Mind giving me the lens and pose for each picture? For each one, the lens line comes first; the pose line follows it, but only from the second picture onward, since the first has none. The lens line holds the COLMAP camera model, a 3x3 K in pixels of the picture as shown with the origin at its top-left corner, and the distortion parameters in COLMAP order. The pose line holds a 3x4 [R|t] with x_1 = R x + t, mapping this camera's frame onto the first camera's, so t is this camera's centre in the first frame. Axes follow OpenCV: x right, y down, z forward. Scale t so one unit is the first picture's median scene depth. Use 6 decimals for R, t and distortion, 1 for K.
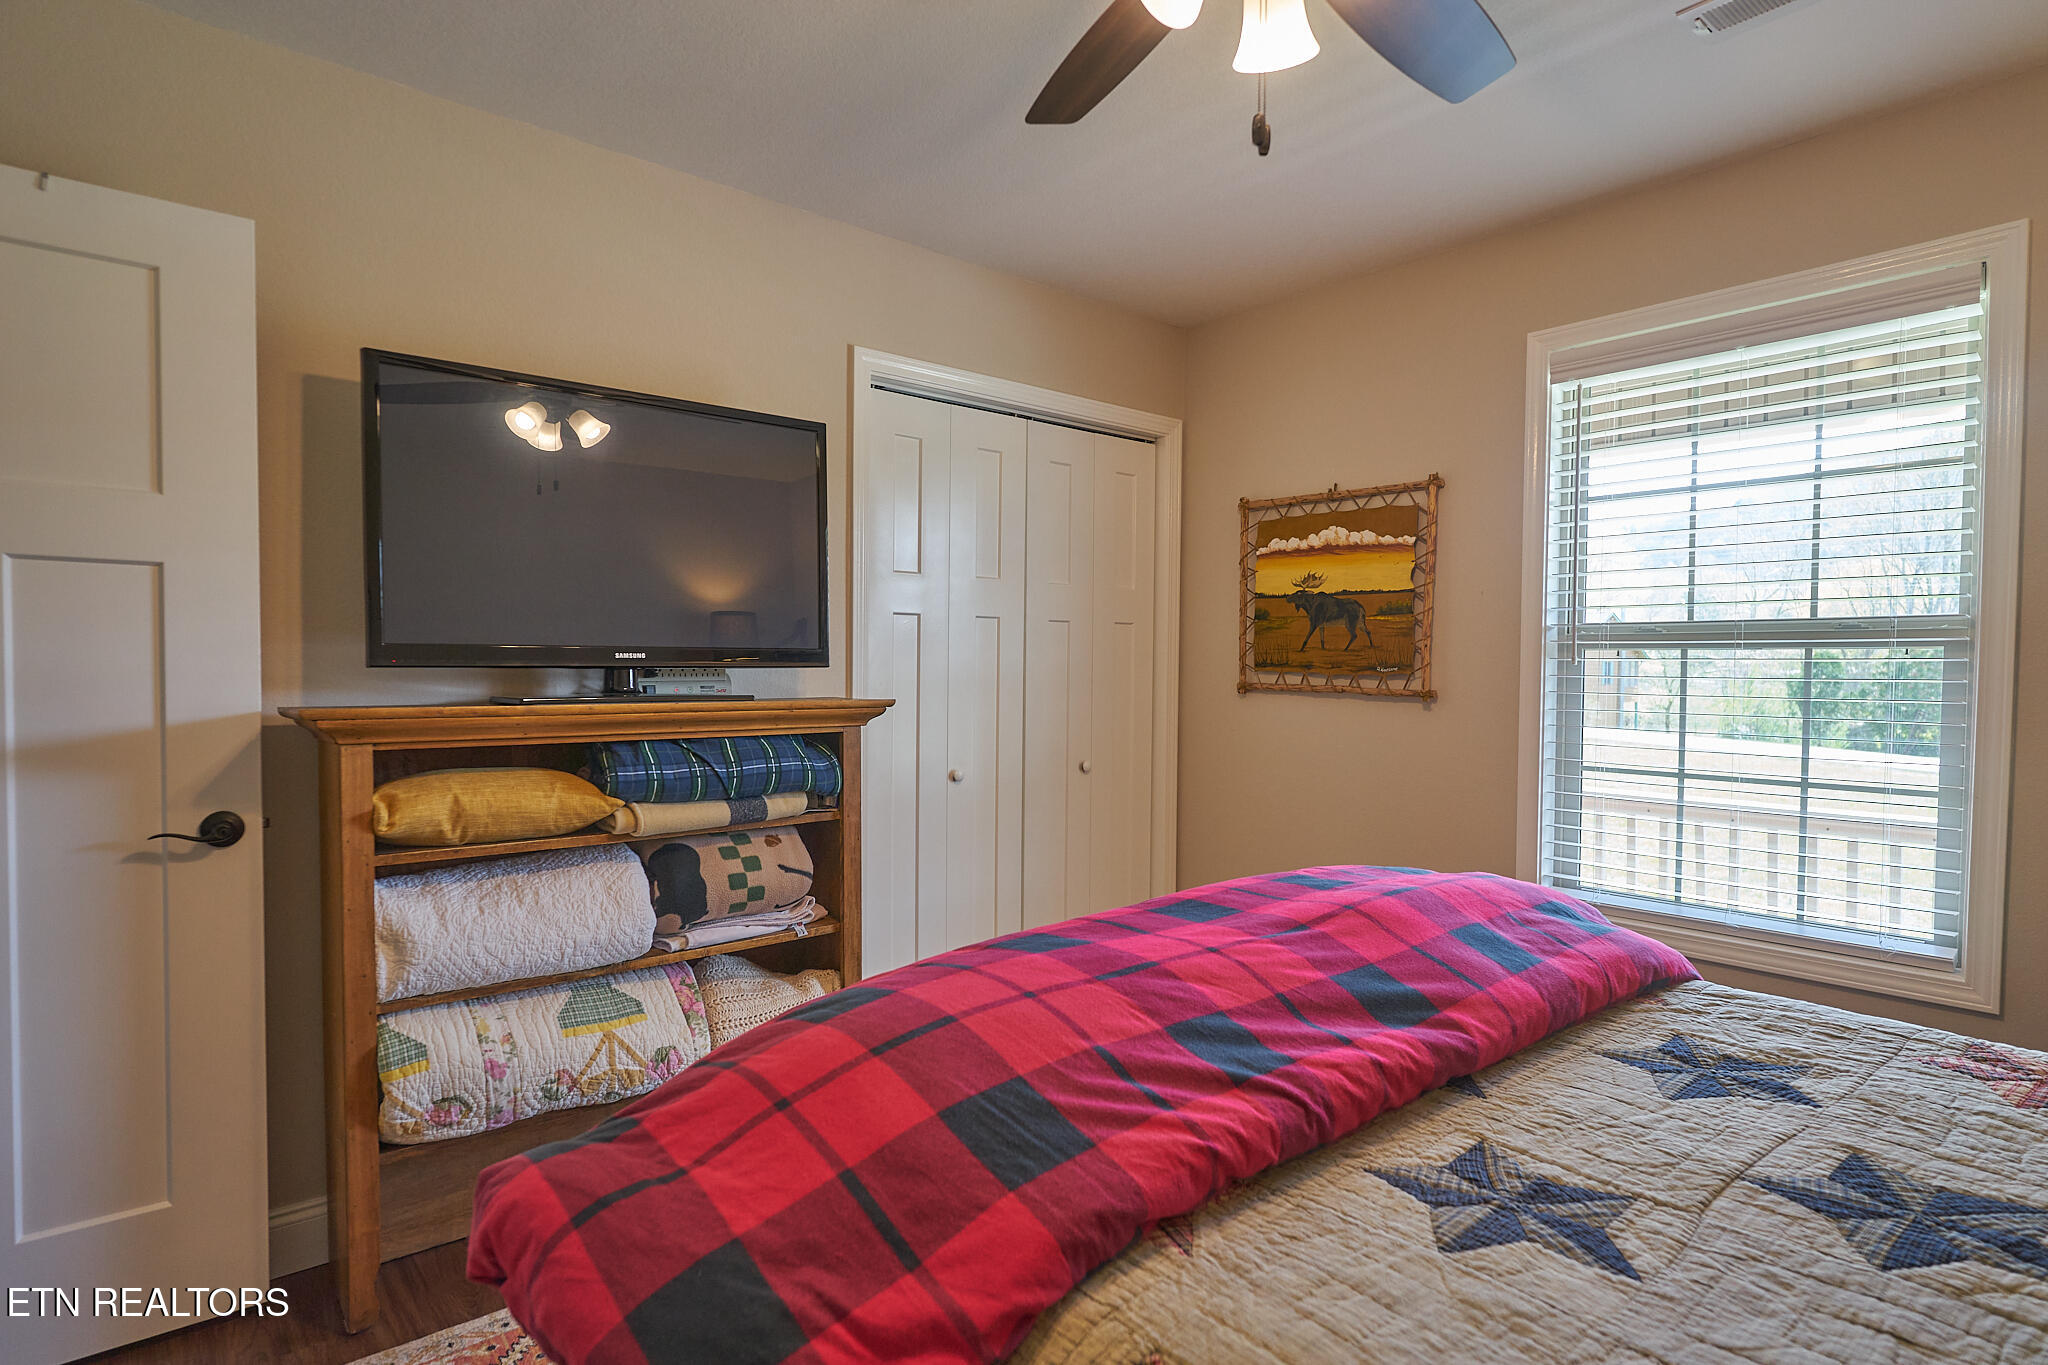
lens RADIAL K [[1071.0, 0, 1021.3], [0, 1071.0, 695.1], [0, 0, 1]] dist [-0.000314, -0.001006]
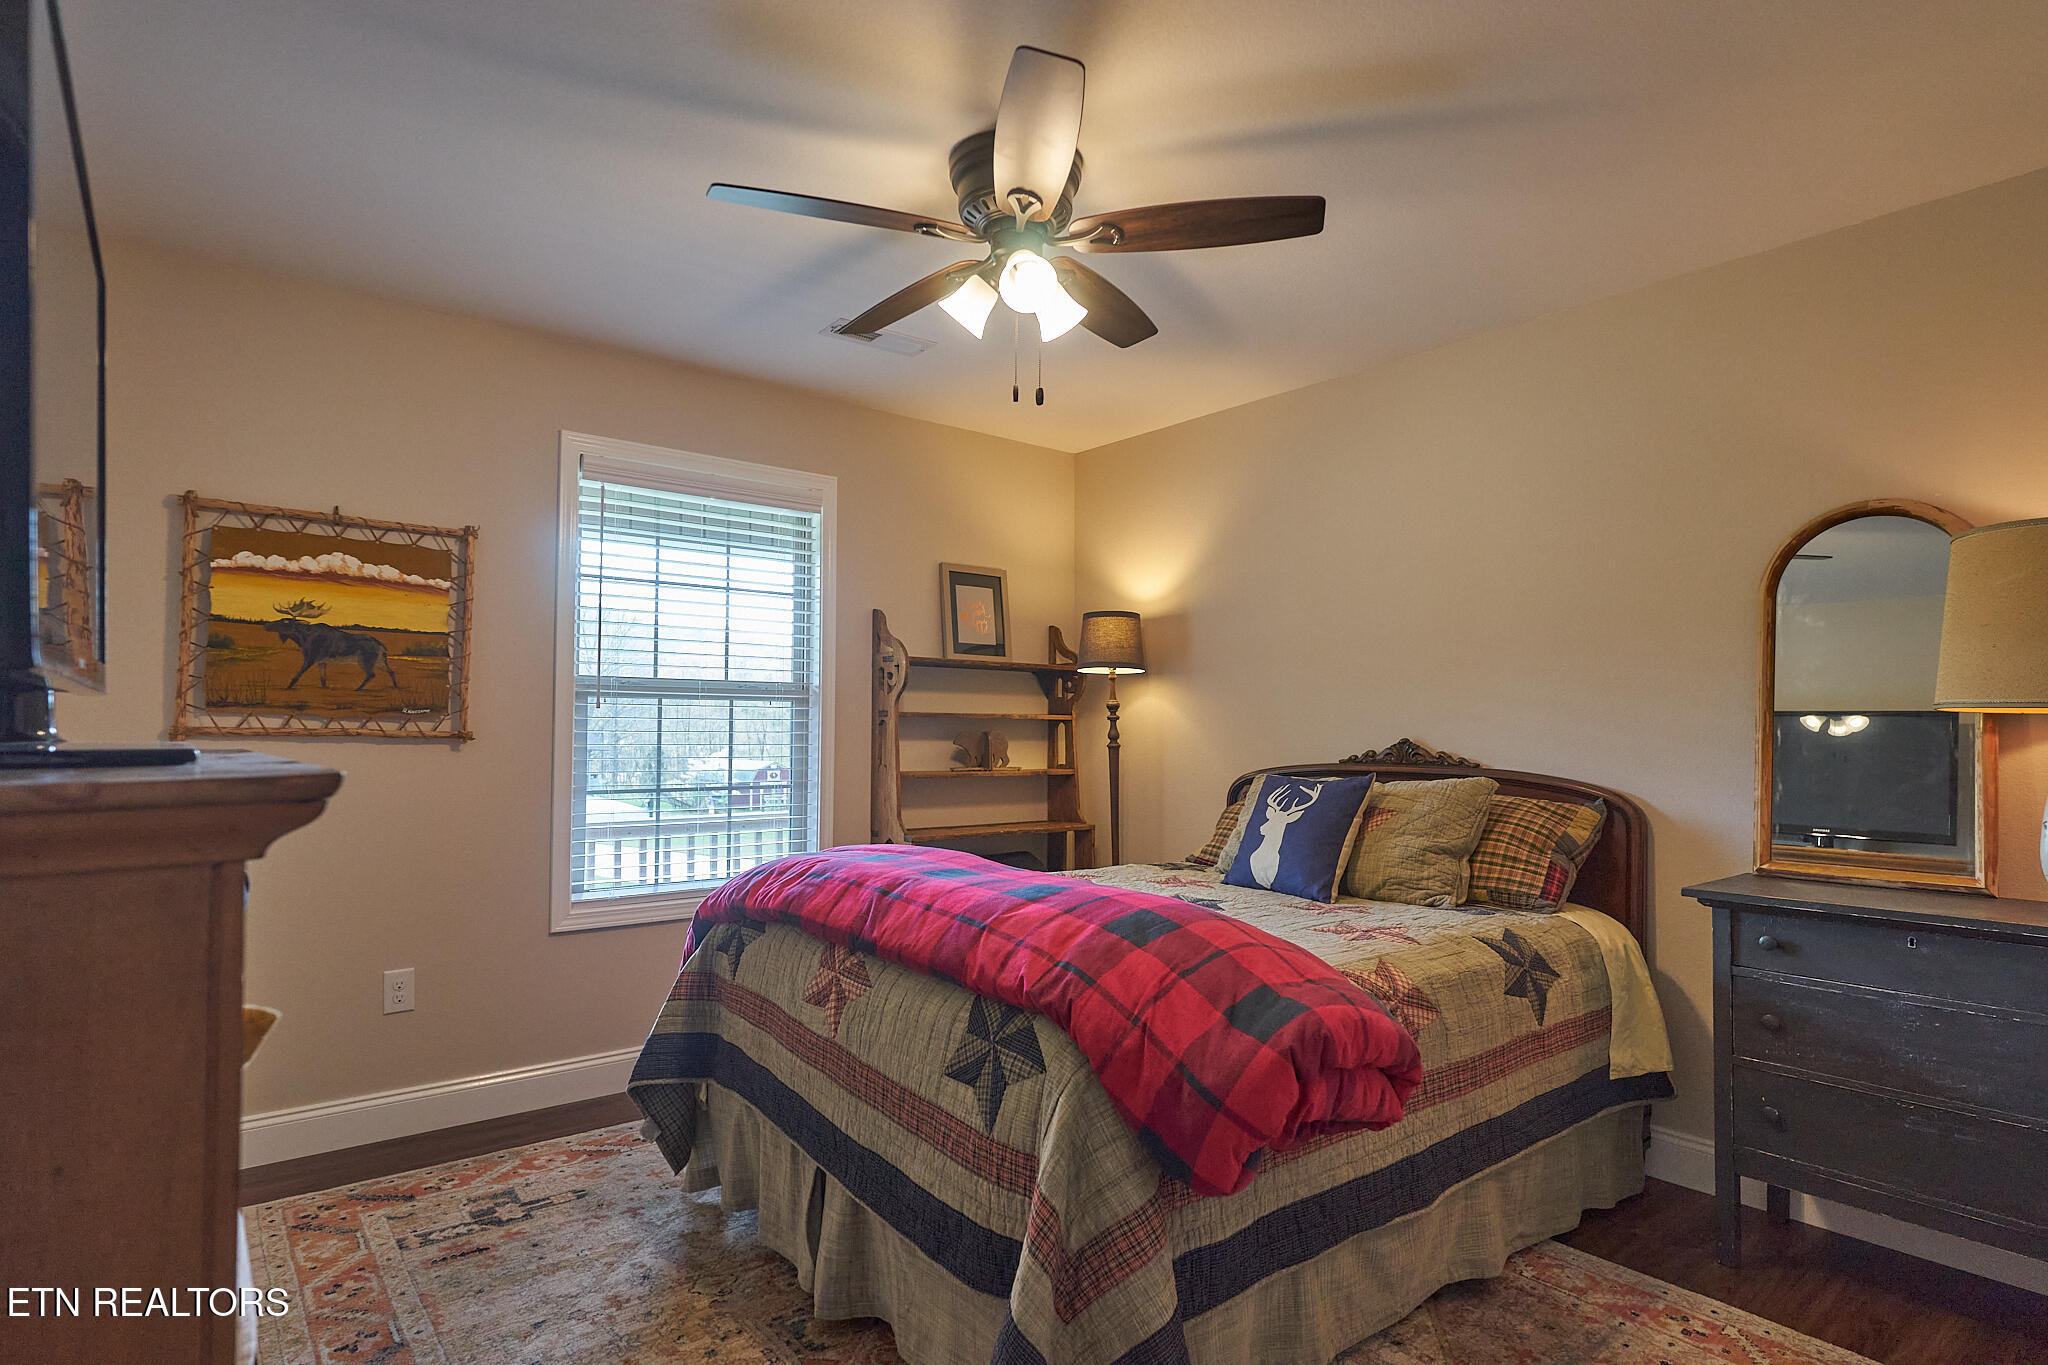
lens RADIAL K [[1071.0, 0, 1021.3], [0, 1071.0, 695.1], [0, 0, 1]] dist [-0.000314, -0.001006]
pose [[0.018187, 0.022254, 0.999587, -0.615430], [0.020776, 0.999528, -0.022631, -0.004909], [-0.999619, 0.021179, 0.017716, 0.418732]]
